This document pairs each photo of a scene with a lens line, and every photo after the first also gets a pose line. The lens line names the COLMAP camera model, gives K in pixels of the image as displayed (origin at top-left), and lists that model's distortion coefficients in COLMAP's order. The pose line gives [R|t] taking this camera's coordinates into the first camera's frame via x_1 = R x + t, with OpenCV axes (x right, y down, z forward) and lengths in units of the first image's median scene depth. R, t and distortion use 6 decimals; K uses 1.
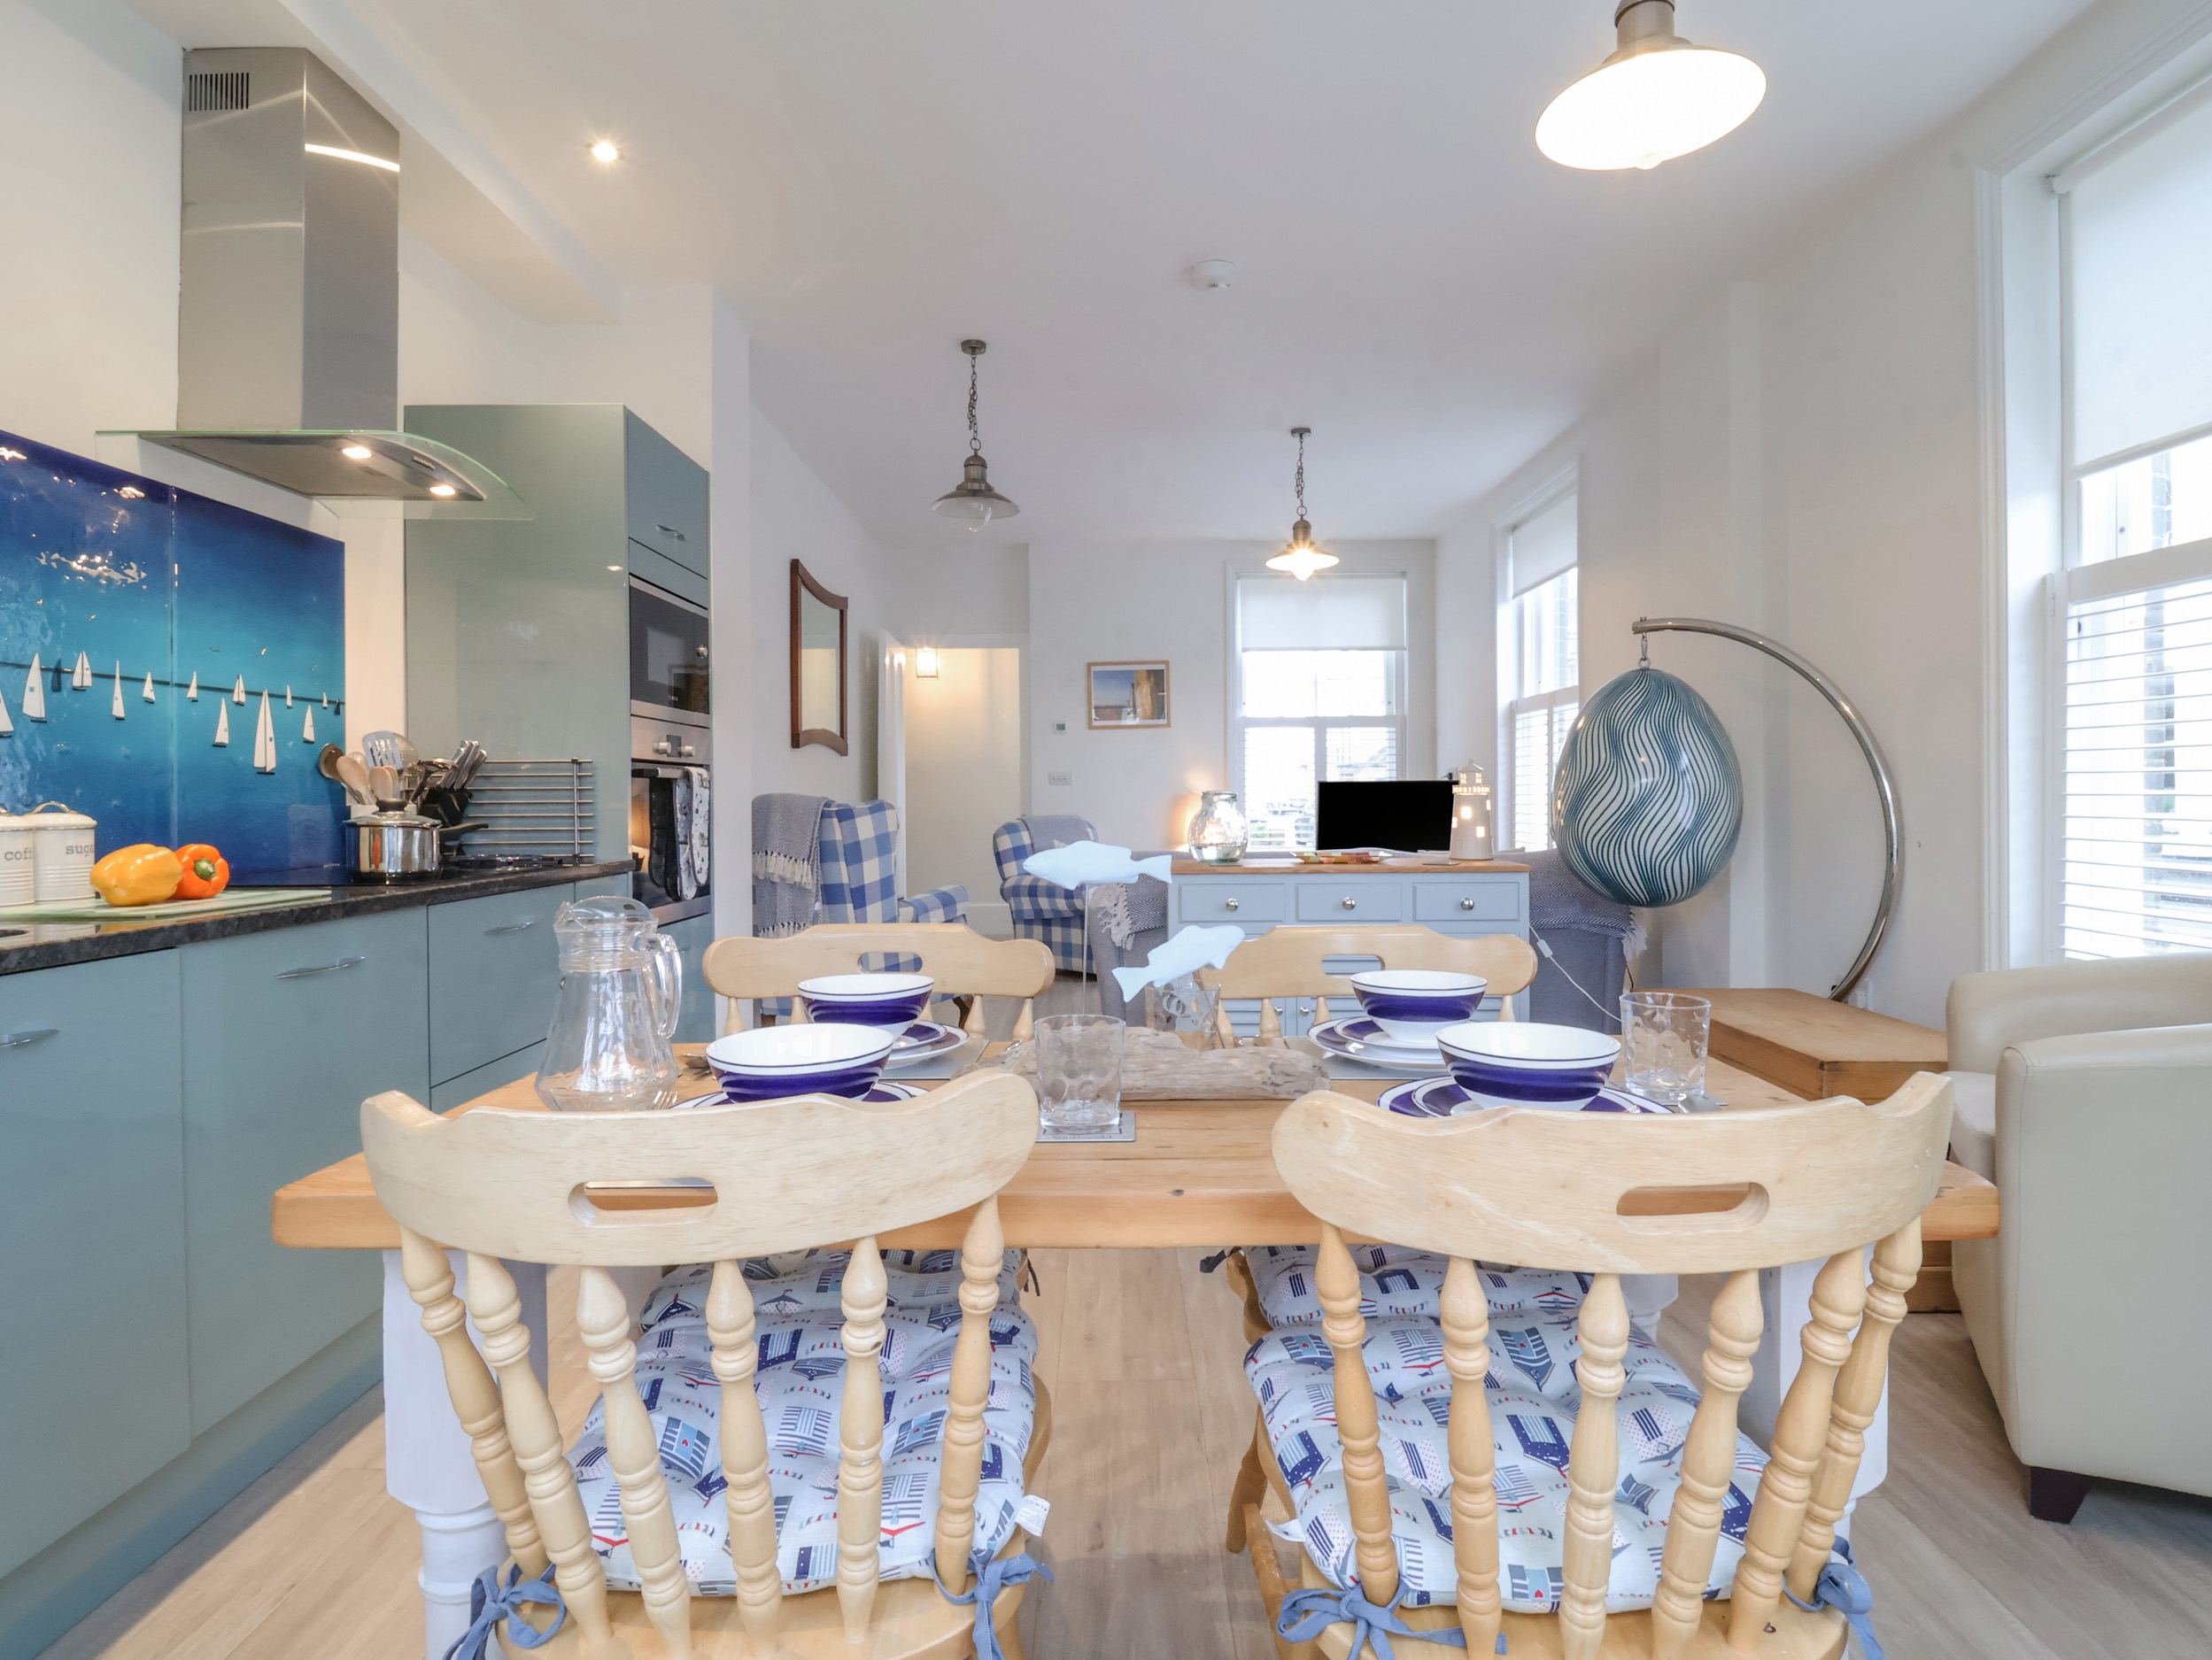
lens RADIAL K [[1142.3, 0, 1123.9], [0, 1142.3, 798.4], [0, 0, 1]] dist [-0.000167, -0.017224]
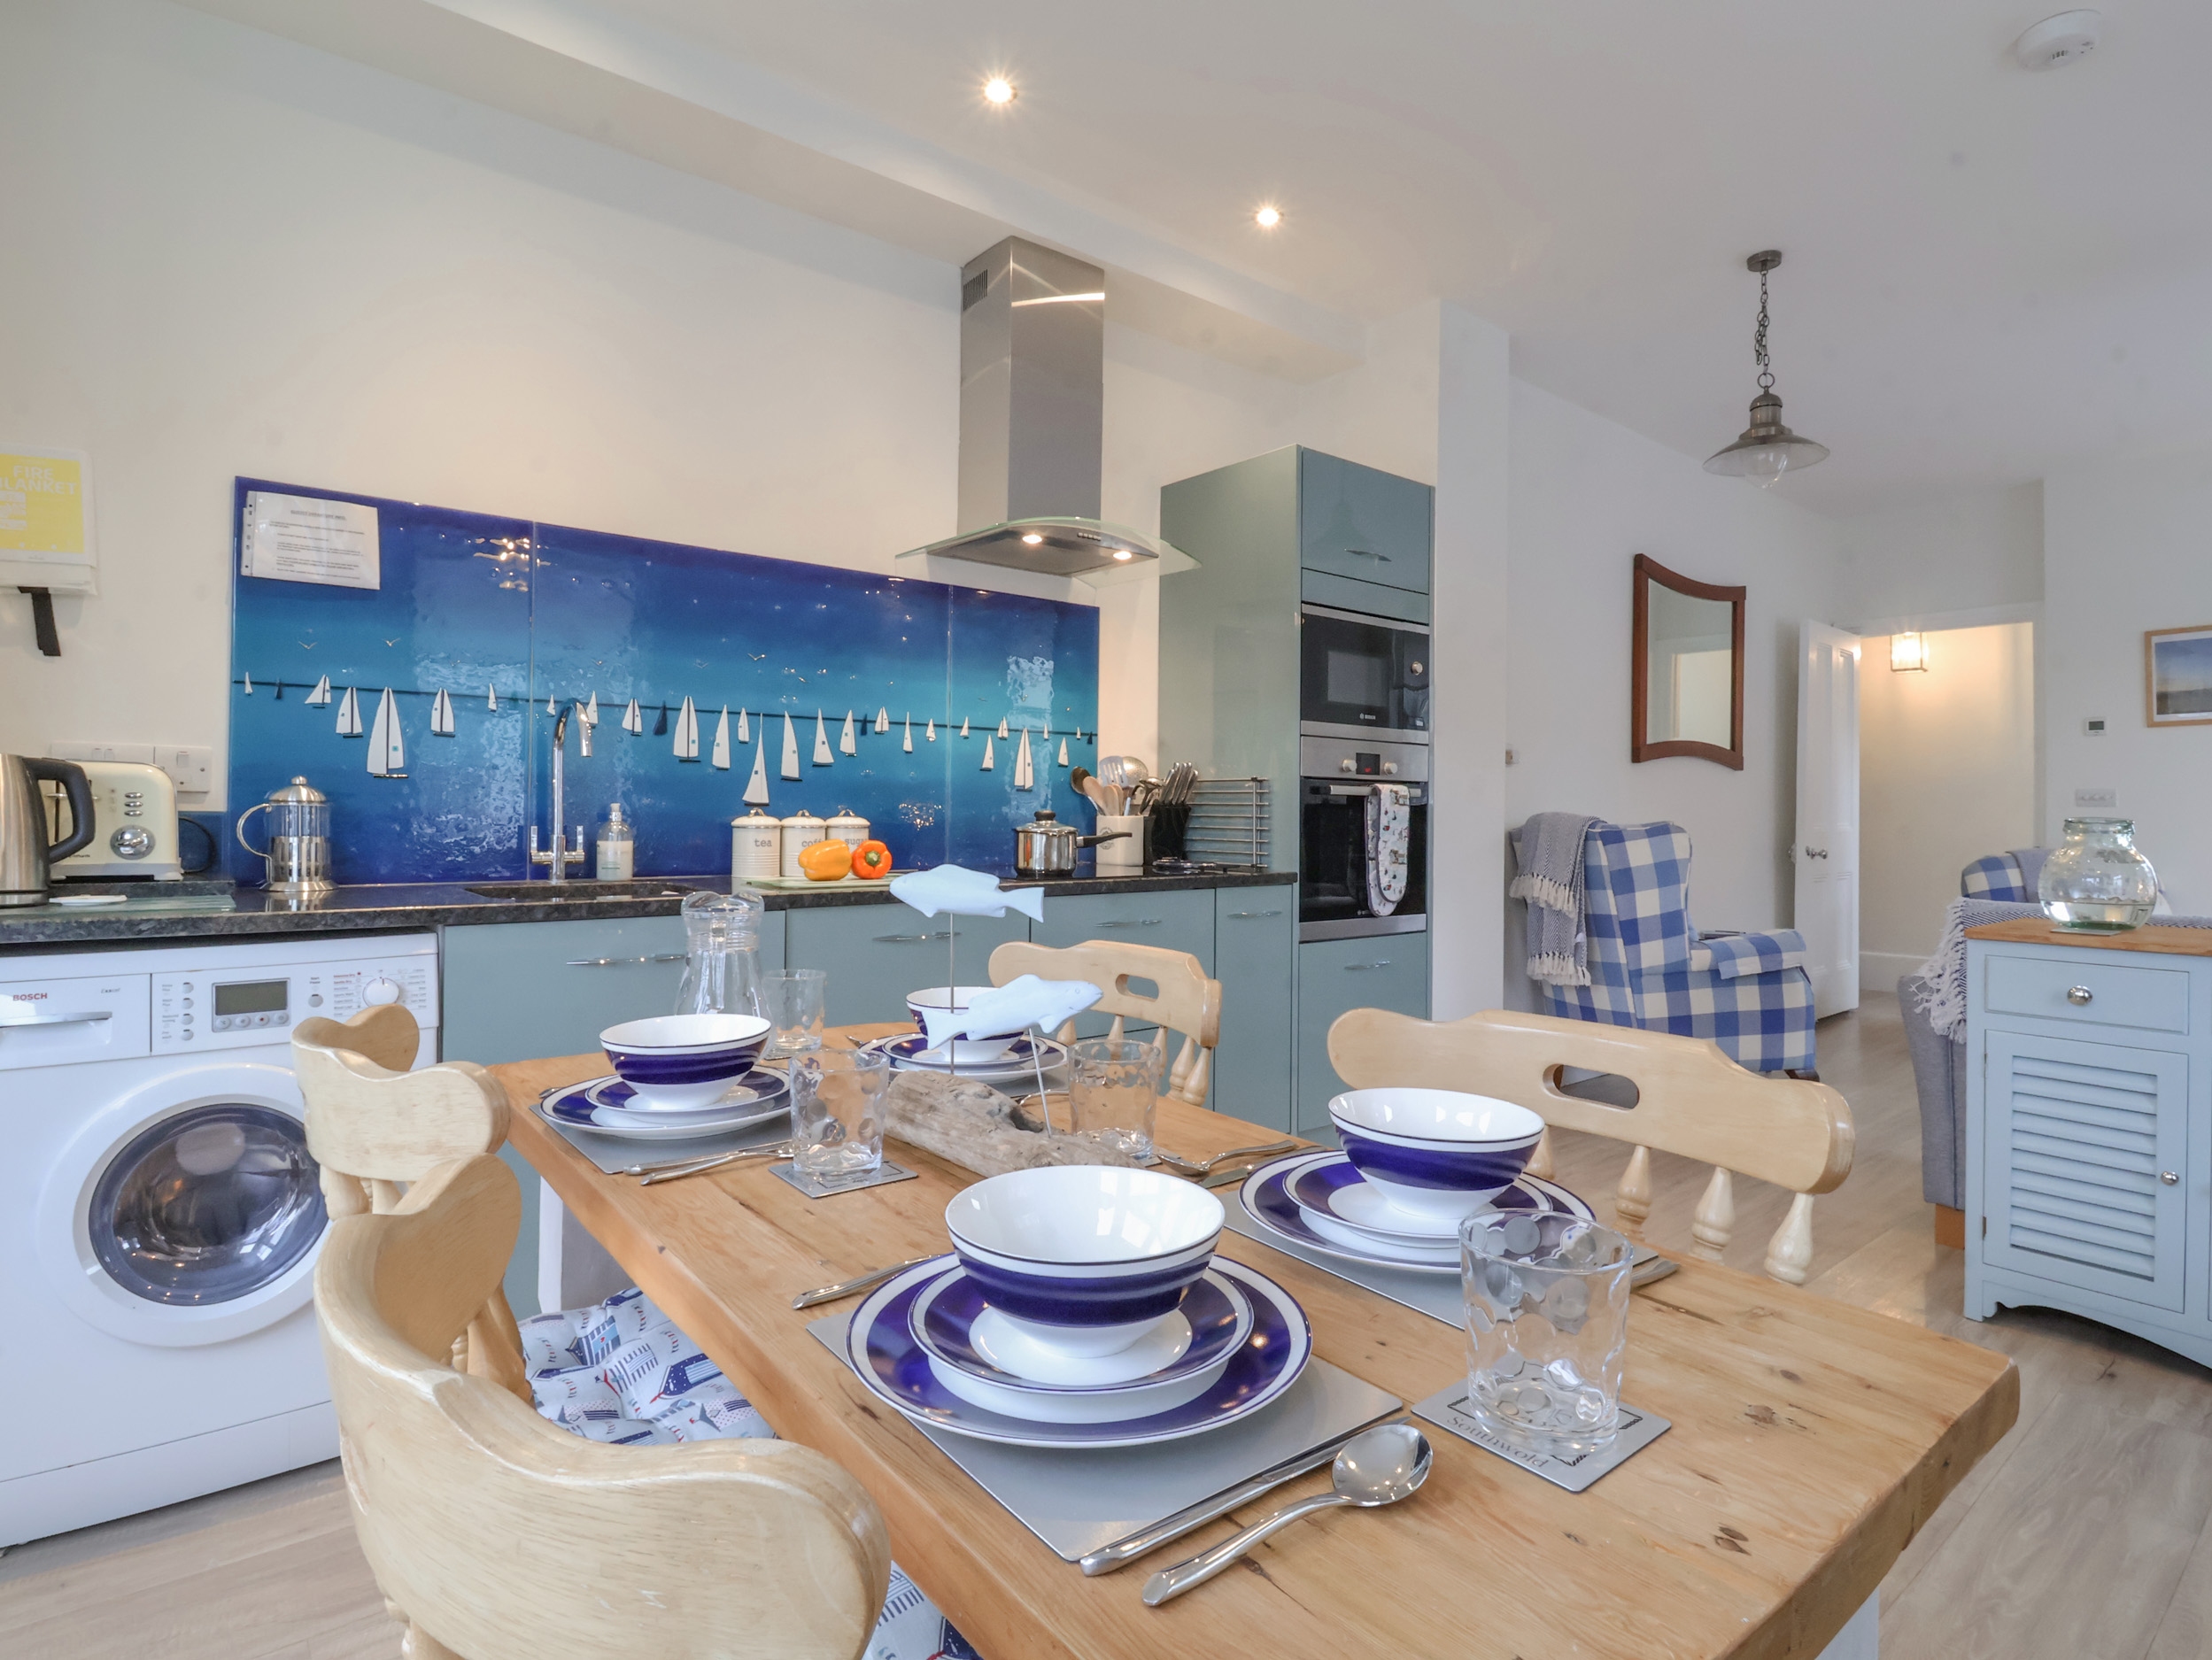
lens RADIAL K [[1142.3, 0, 1123.9], [0, 1142.3, 798.4], [0, 0, 1]] dist [-0.000167, -0.017224]
pose [[0.626926, 0.005223, -0.779062, 0.264775], [-0.017126, 0.999828, -0.007079, -0.003899], [0.778891, 0.017780, 0.626907, 0.191476]]
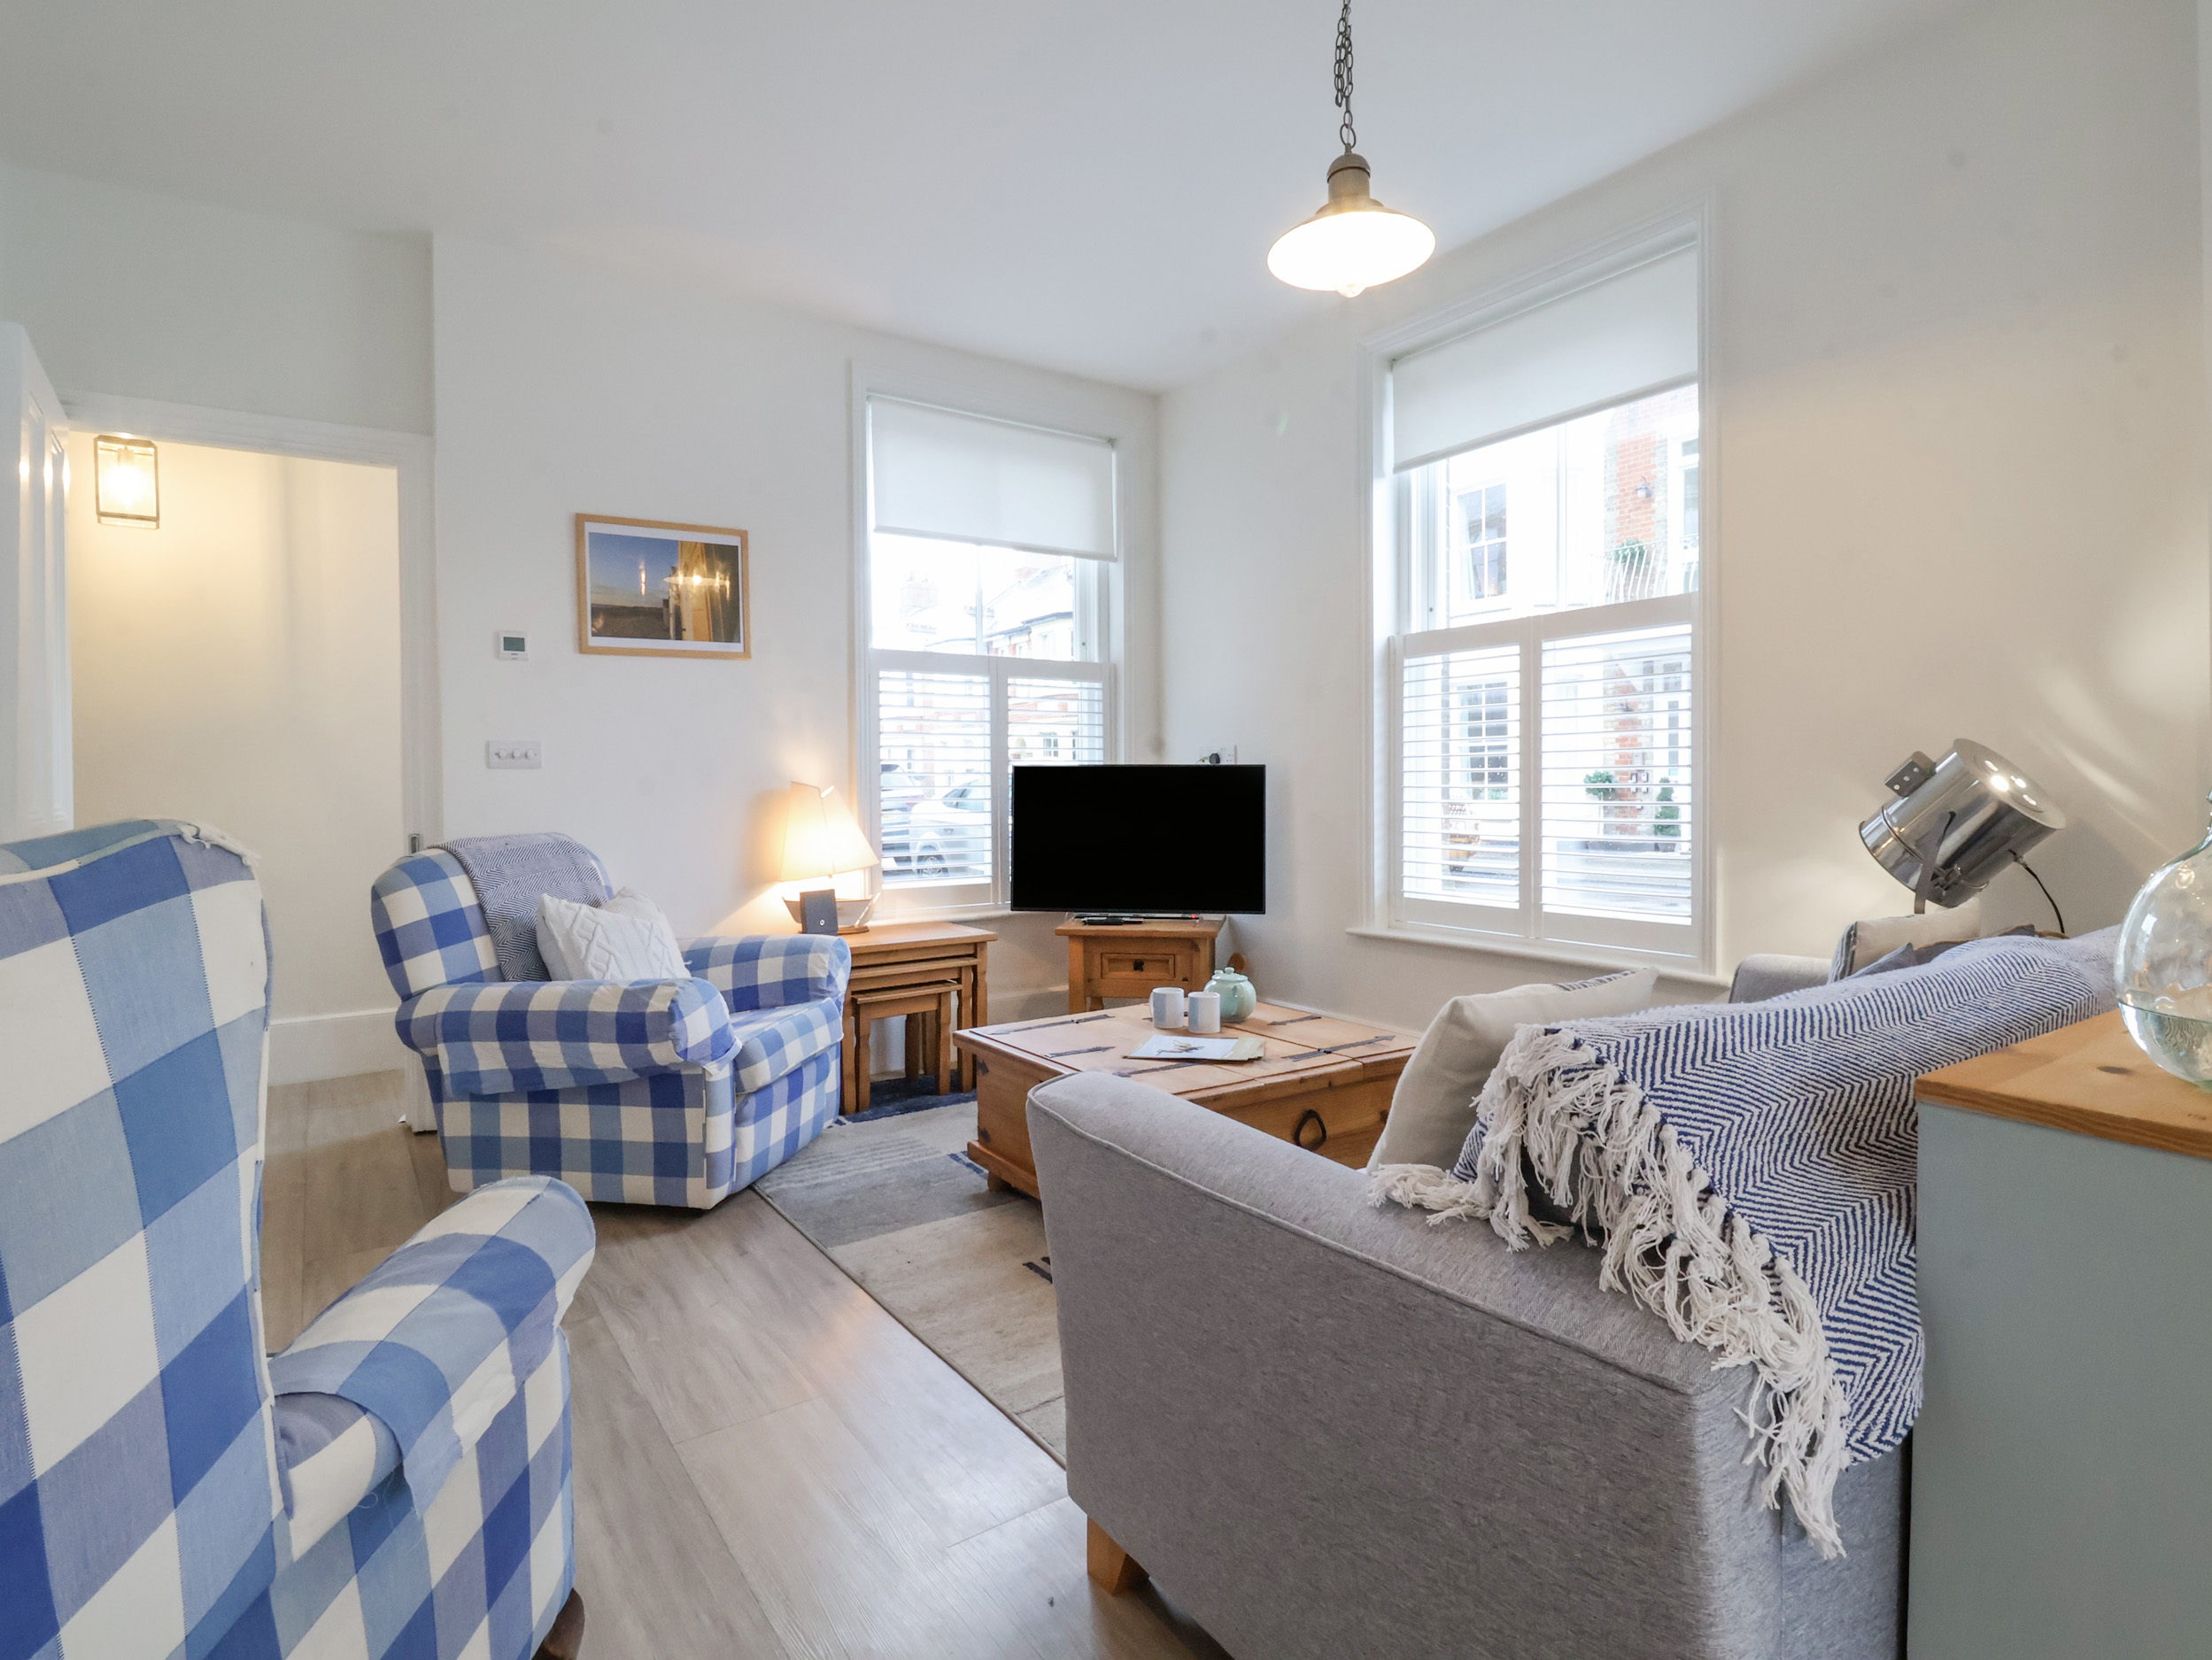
lens RADIAL K [[1142.3, 0, 1123.9], [0, 1142.3, 798.4], [0, 0, 1]] dist [-0.000167, -0.017224]
pose [[0.827392, -0.004990, 0.561602, -0.255159], [0.003564, 0.999987, 0.003634, -0.001046], [-0.561613, -0.001005, 0.827399, 1.093064]]
